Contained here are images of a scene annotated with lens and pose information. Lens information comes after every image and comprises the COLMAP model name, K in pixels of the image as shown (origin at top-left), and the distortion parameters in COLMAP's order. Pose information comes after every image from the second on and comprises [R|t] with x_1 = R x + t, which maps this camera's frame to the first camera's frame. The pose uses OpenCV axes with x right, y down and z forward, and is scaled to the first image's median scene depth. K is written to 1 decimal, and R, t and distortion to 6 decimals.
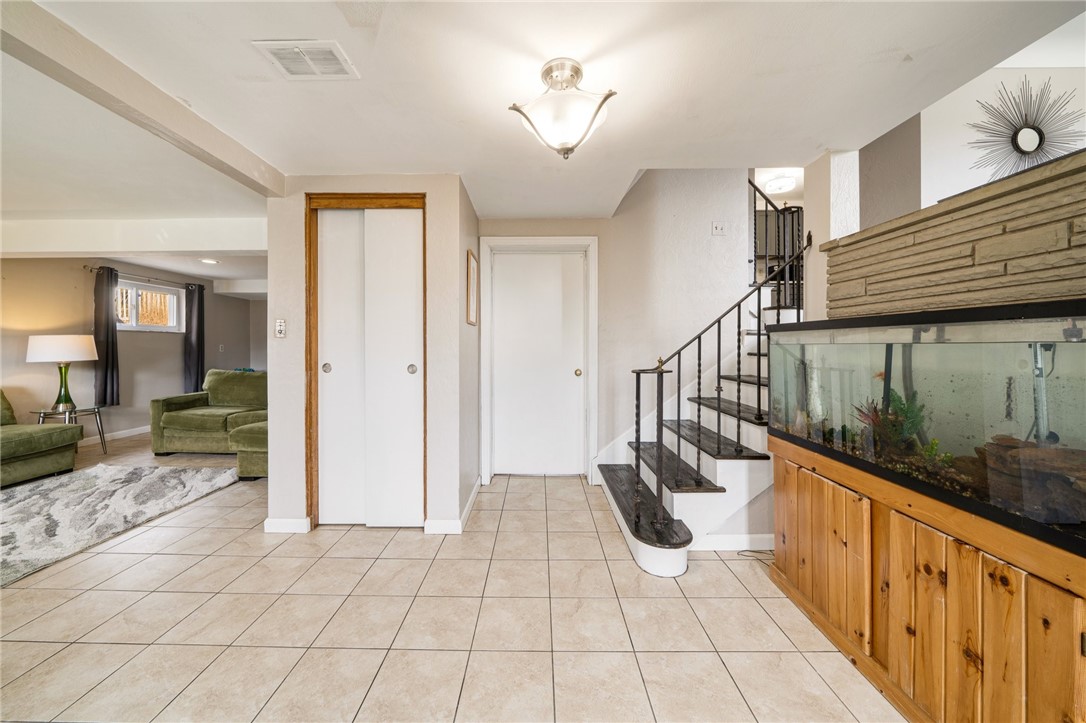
lens RADIAL K [[378.2, 0, 530.3], [0, 378.2, 345.3], [0, 0, 1]] dist [-0.002316, -0.000186]
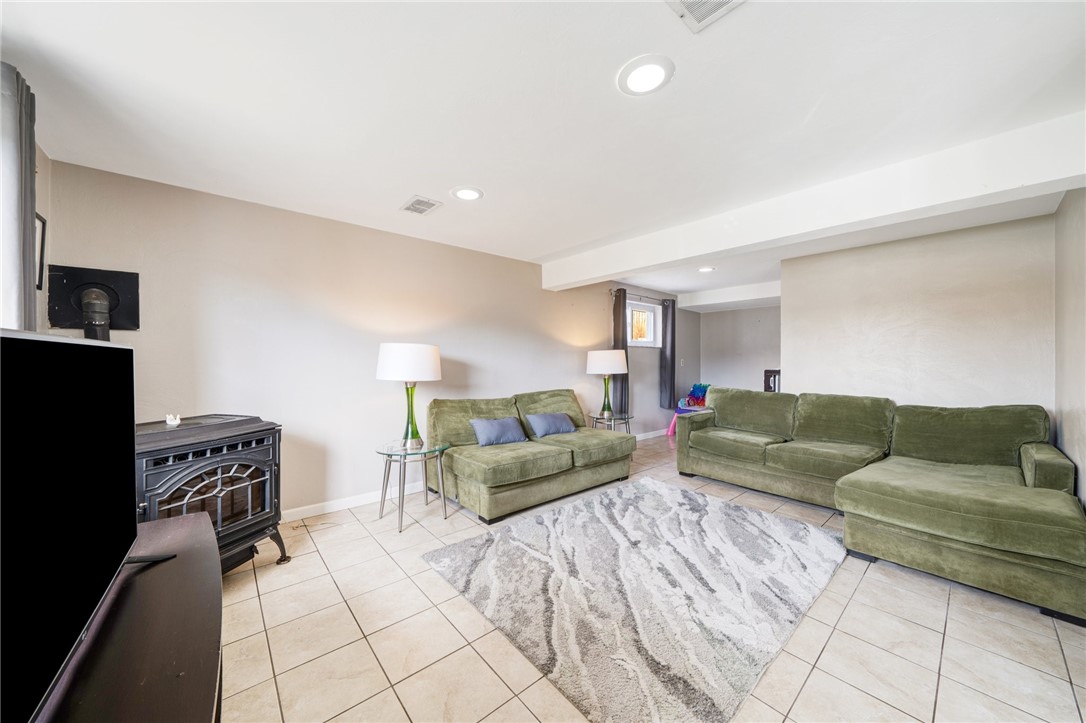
lens RADIAL K [[378.2, 0, 542.6], [0, 378.2, 360.0], [0, 0, 1]] dist [-0.002316, -0.000186]
pose [[0.663871, 0.000187, -0.747847, -0.834922], [0.000603, 1.000000, 0.000786, -0.000327], [0.747847, -0.000973, 0.663870, 0.161296]]
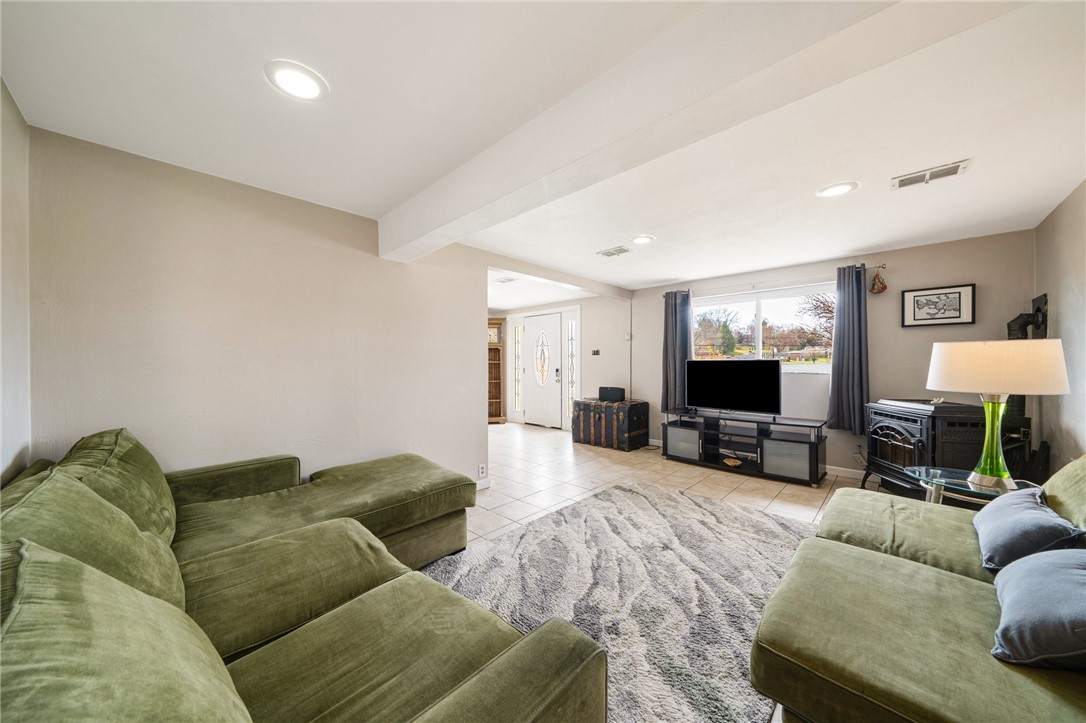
lens RADIAL K [[378.2, 0, 544.7], [0, 378.2, 364.2], [0, 0, 1]] dist [-0.002316, -0.000186]
pose [[-0.737917, 0.000408, 0.674891, -1.829965], [0.001571, 0.999998, 0.001114, 0.002780], [-0.674889, 0.001883, -0.737917, 1.911946]]
